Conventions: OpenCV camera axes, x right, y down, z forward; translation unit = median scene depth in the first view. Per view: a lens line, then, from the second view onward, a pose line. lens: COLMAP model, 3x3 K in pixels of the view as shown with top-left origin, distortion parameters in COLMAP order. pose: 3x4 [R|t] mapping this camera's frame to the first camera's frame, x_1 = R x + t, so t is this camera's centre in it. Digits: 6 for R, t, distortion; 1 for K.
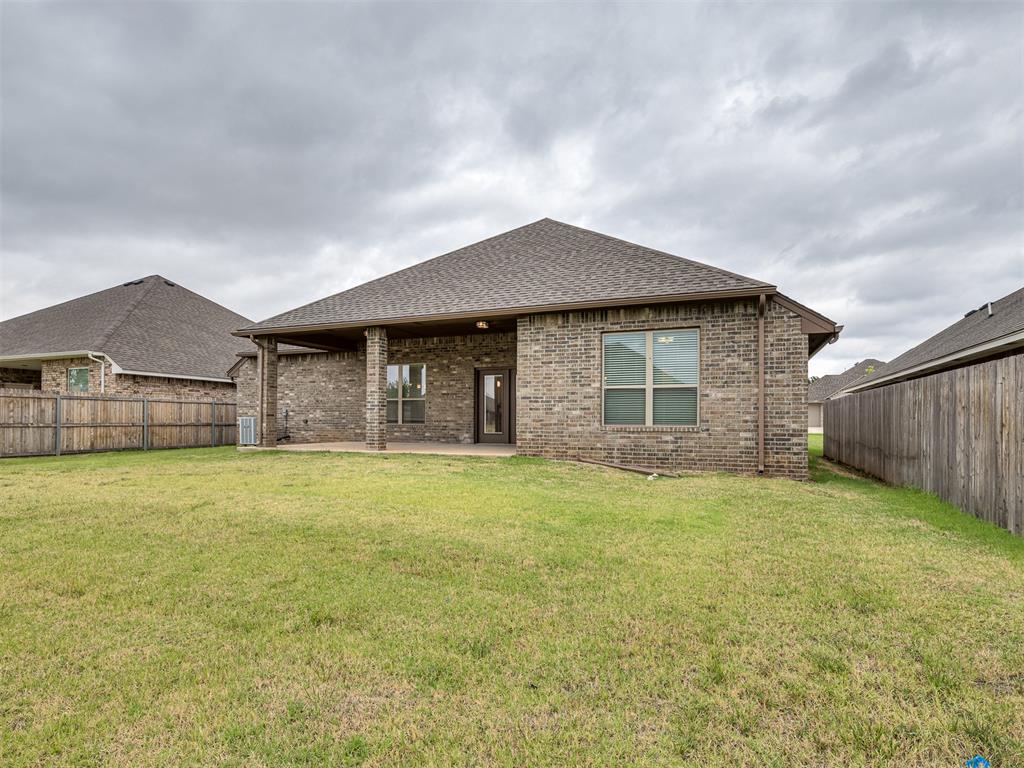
lens RADIAL K [[562.2, 0, 505.3], [0, 562.2, 426.9], [0, 0, 1]] dist [-0.000470, 0.000366]
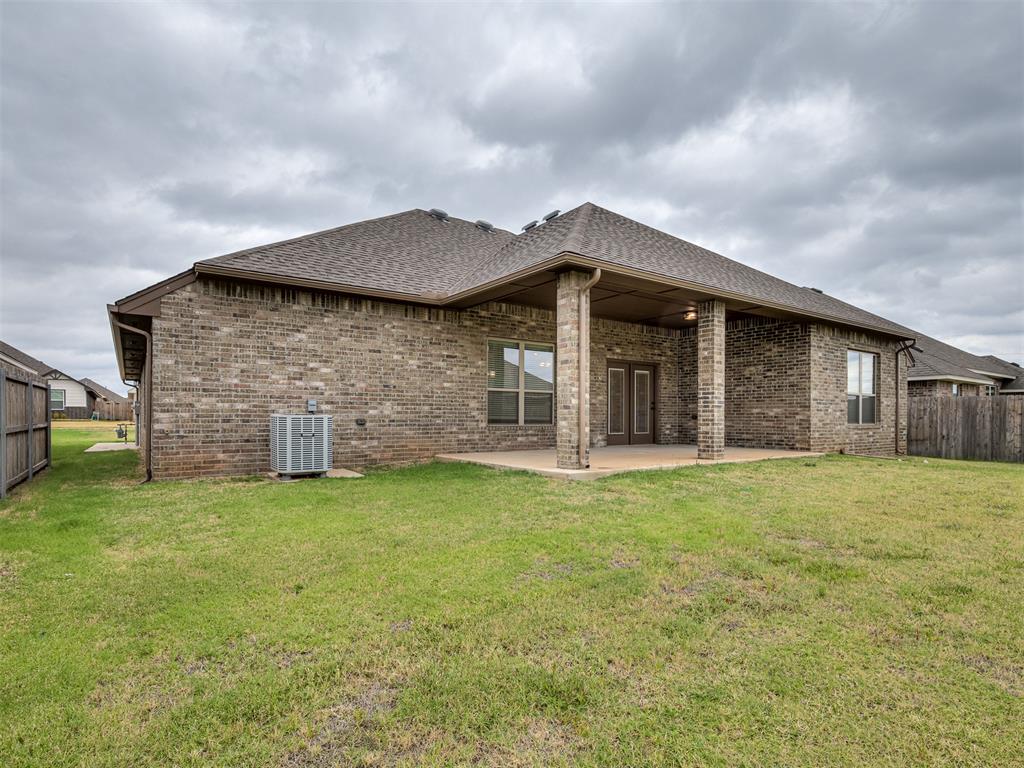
lens RADIAL K [[538.6, 0, 519.6], [0, 538.6, 419.5], [0, 0, 1]] dist [-0.000968, -0.000017]
pose [[0.523545, -0.005519, 0.851980, -1.019726], [0.007064, 0.999973, 0.002137, -0.017629], [-0.851968, 0.004900, 0.523570, 0.847937]]
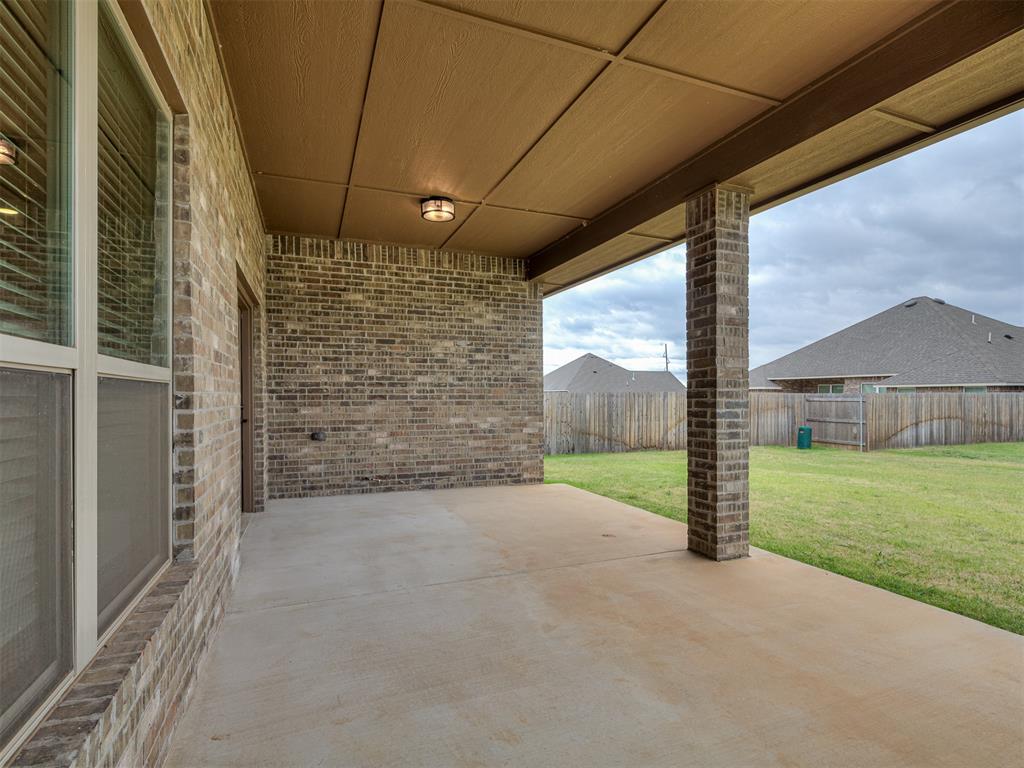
lens RADIAL K [[531.8, 0, 523.5], [0, 531.8, 399.4], [0, 0, 1]] dist [-0.002603, 0.000019]
pose [[-0.702267, -0.009876, 0.711845, -0.381515], [0.001864, 0.999875, 0.015711, -0.059163], [-0.711911, 0.012360, -0.702160, 1.331237]]
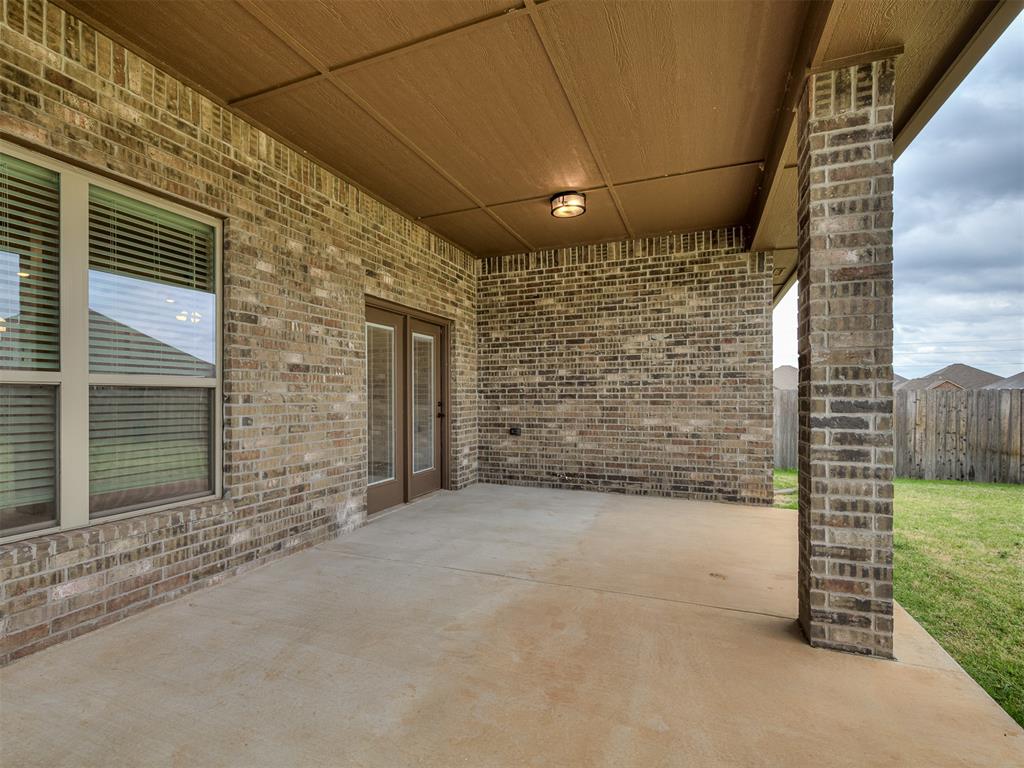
lens RADIAL K [[530.9, 0, 448.7], [0, 530.9, 400.5], [0, 0, 1]] dist [-0.001239, 0.000527]
pose [[0.052409, -0.012465, 0.998548, -0.449676], [0.009931, 0.999879, 0.011960, -0.056905], [-0.998576, 0.009290, 0.052526, 1.159346]]
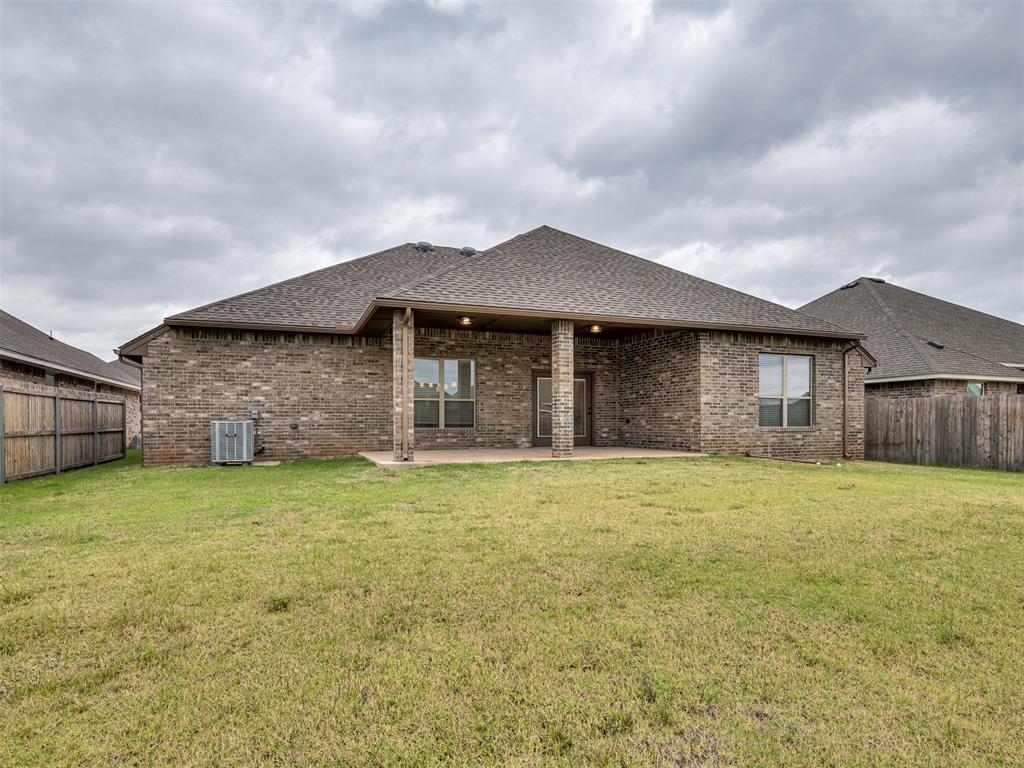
lens RADIAL K [[562.2, 0, 505.3], [0, 562.2, 426.9], [0, 0, 1]] dist [-0.000470, 0.000366]
pose [[0.723330, -0.009676, 0.690435, -0.931689], [0.011520, 0.999932, 0.001944, -0.010661], [-0.690407, 0.006548, 0.723392, 0.417786]]
